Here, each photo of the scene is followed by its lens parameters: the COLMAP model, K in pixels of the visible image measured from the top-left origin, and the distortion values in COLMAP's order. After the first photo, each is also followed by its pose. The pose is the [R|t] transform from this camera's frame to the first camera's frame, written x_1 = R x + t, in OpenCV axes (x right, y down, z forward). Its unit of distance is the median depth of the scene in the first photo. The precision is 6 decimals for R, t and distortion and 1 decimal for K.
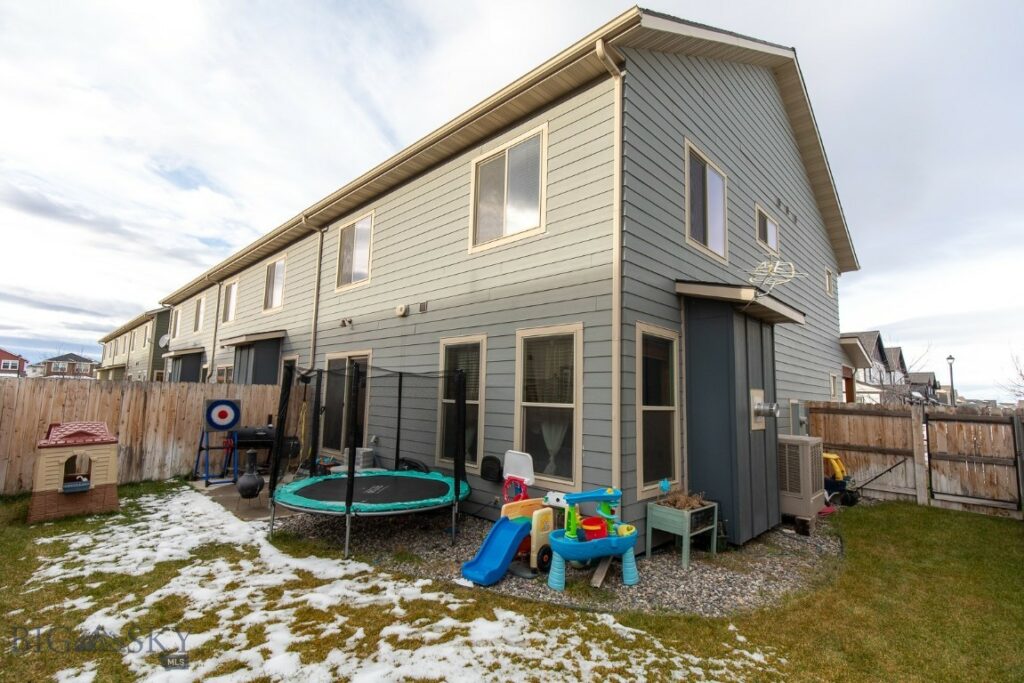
lens RADIAL K [[475.1, 0, 504.7], [0, 475.1, 342.1], [0, 0, 1]] dist [0.012474, -0.001008]
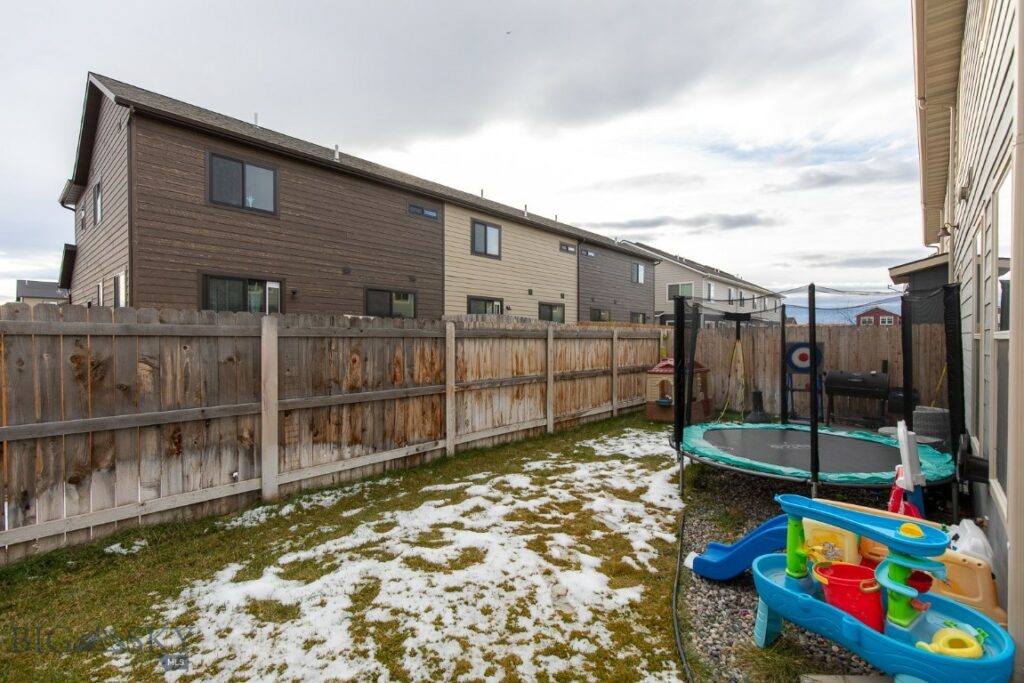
lens RADIAL K [[460.6, 0, 514.5], [0, 460.6, 345.9], [0, 0, 1]] dist [0.010762, -0.001376]
pose [[0.053667, -0.008118, -0.998526, 0.677581], [0.115442, 0.993312, -0.001871, 0.122734], [0.991863, -0.115172, 0.054245, 0.719357]]
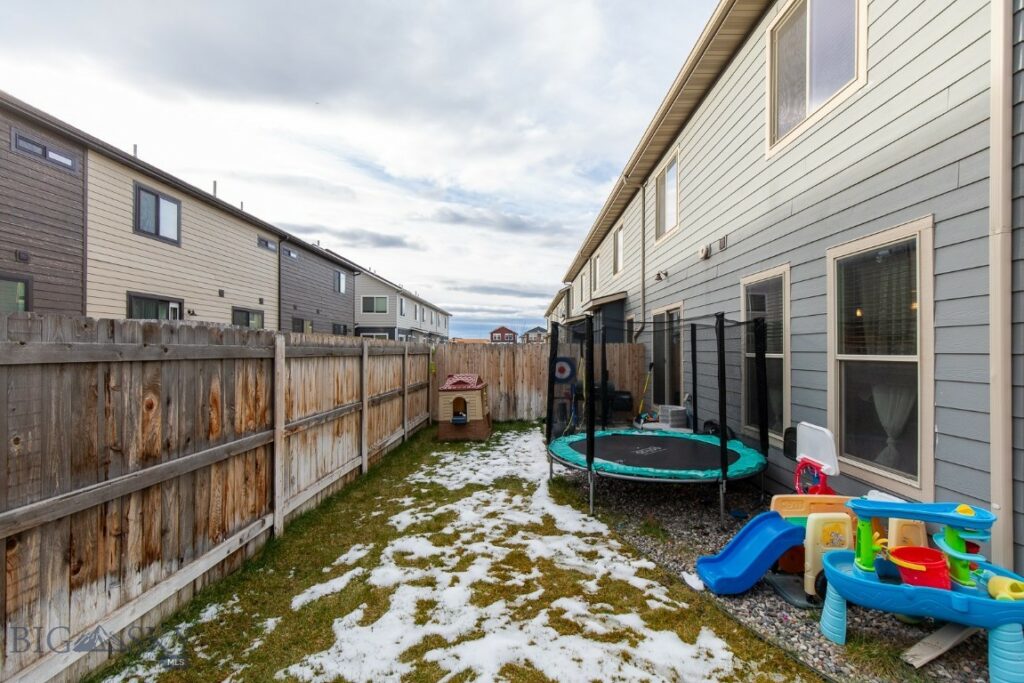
lens RADIAL K [[460.6, 0, 514.5], [0, 460.6, 345.9], [0, 0, 1]] dist [0.010762, -0.001376]
pose [[0.692055, -0.031496, -0.721158, 0.281915], [0.100193, 0.993568, 0.052757, 0.047103], [0.714858, -0.108765, 0.690759, 0.303329]]
